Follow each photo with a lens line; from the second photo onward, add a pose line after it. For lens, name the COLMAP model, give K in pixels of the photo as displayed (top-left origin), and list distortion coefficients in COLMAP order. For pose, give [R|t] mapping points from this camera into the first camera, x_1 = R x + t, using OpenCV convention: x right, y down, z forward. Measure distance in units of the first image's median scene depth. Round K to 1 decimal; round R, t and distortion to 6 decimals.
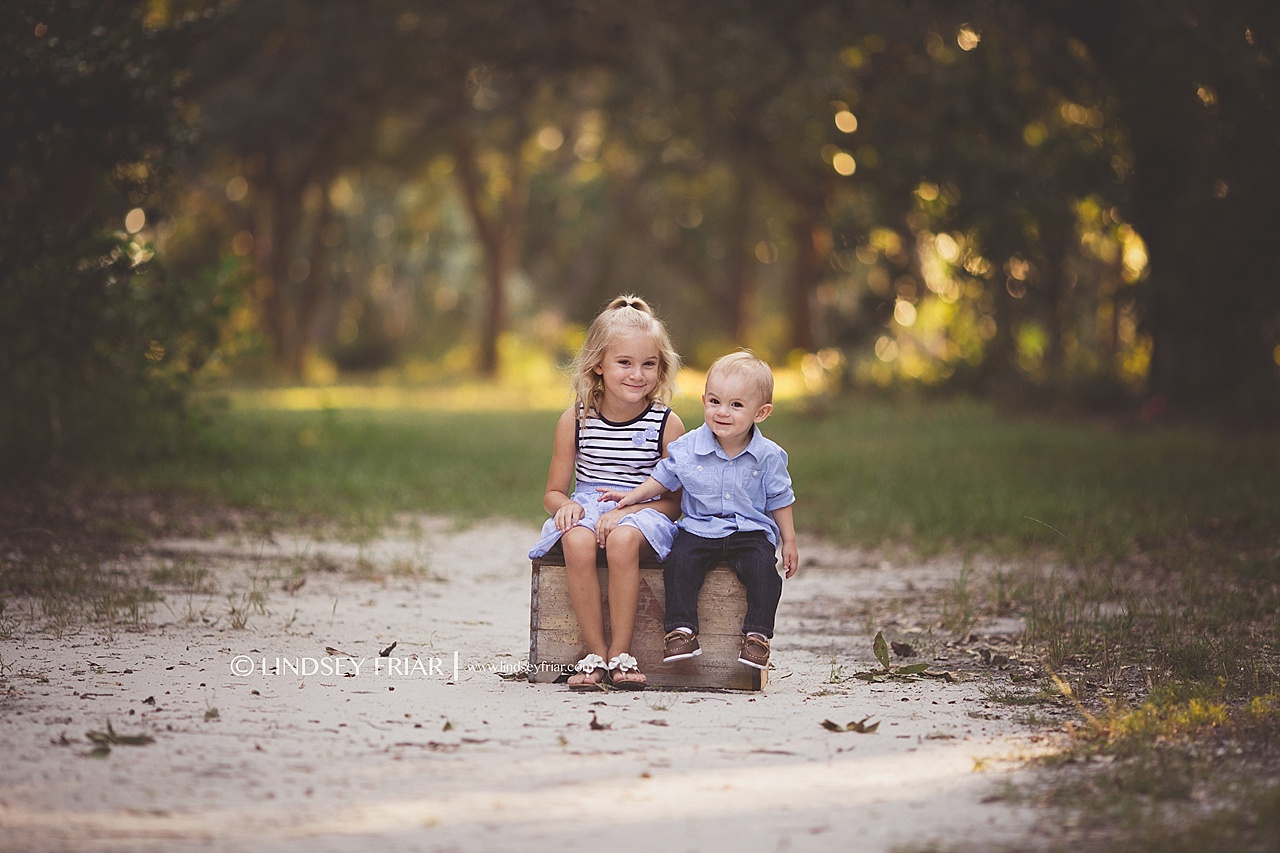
lens RADIAL K [[4955.1, 0, 640.0], [0, 4955.1, 426.5], [0, 0, 1]] dist [0.966897, -3.916759]
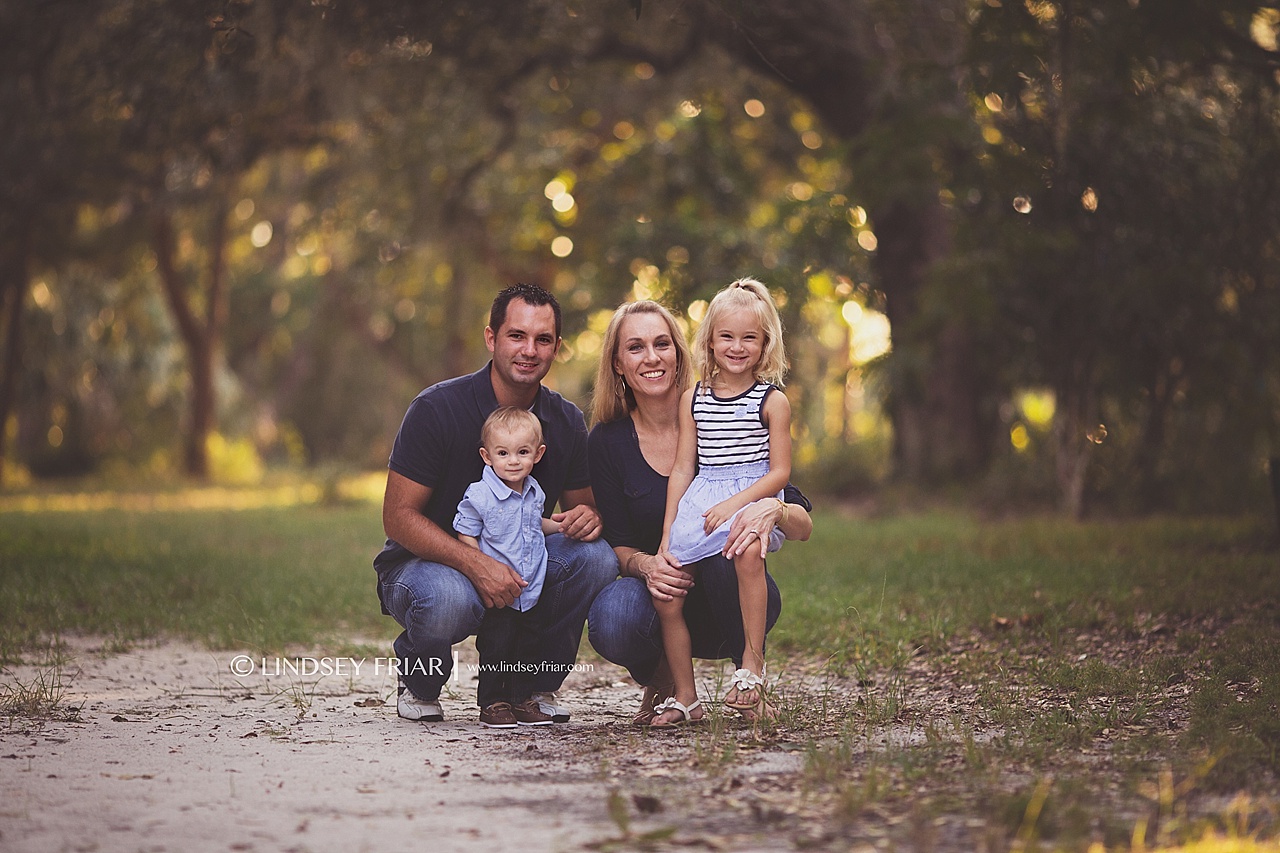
lens RADIAL K [[4955.1, 0, 640.0], [0, 4955.1, 426.5], [0, 0, 1]] dist [0.966897, -3.916759]
pose [[0.998212, -0.021817, 0.055642, 0.010150], [0.022902, 0.999558, -0.018950, 0.001319], [-0.055204, 0.020190, 0.998271, 0.231772]]
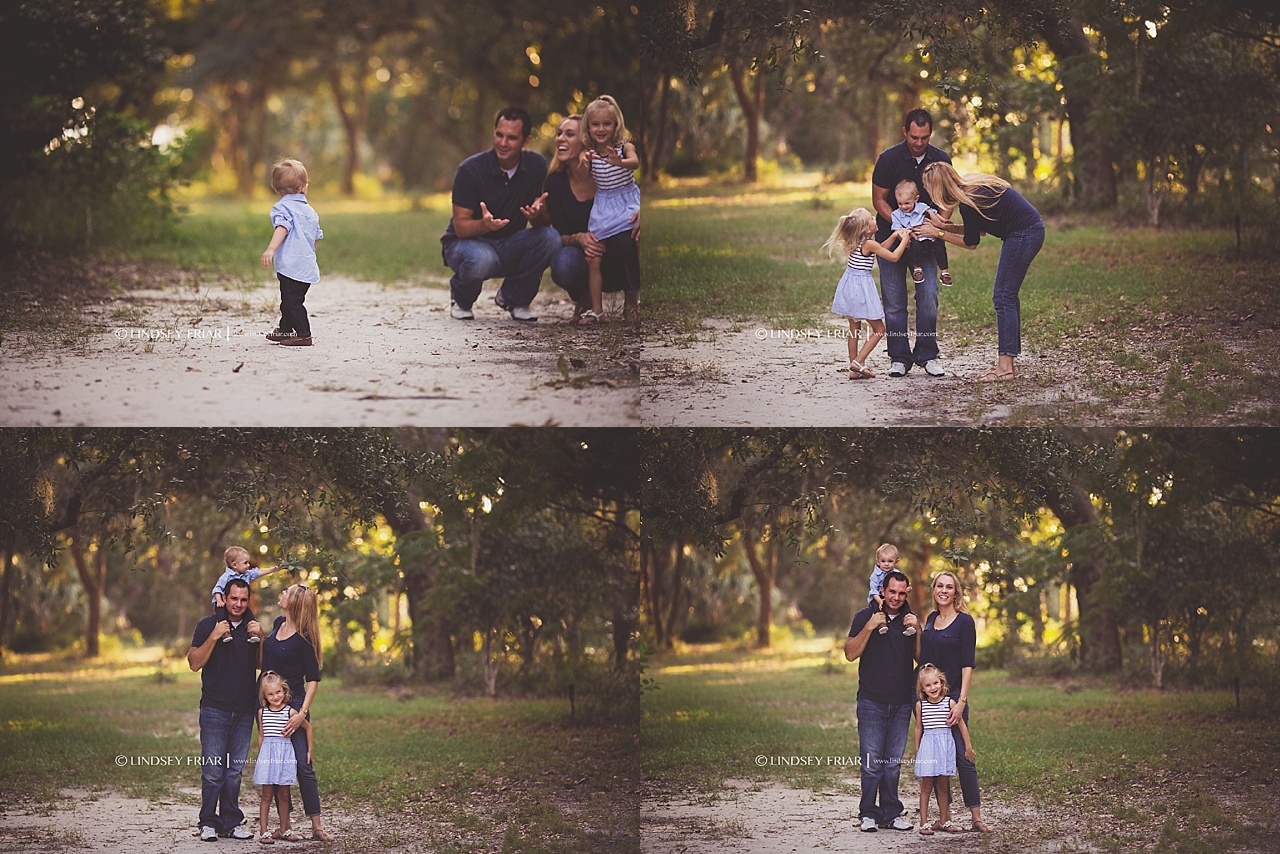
lens RADIAL K [[4955.1, 0, 640.0], [0, 4955.1, 427.0], [0, 0, 1]] dist [0.966897, -3.916759]
pose [[0.997823, -0.022430, 0.062016, -0.024357], [0.019690, 0.998817, 0.044452, -0.002486], [-0.062940, -0.043134, 0.997085, -0.558699]]
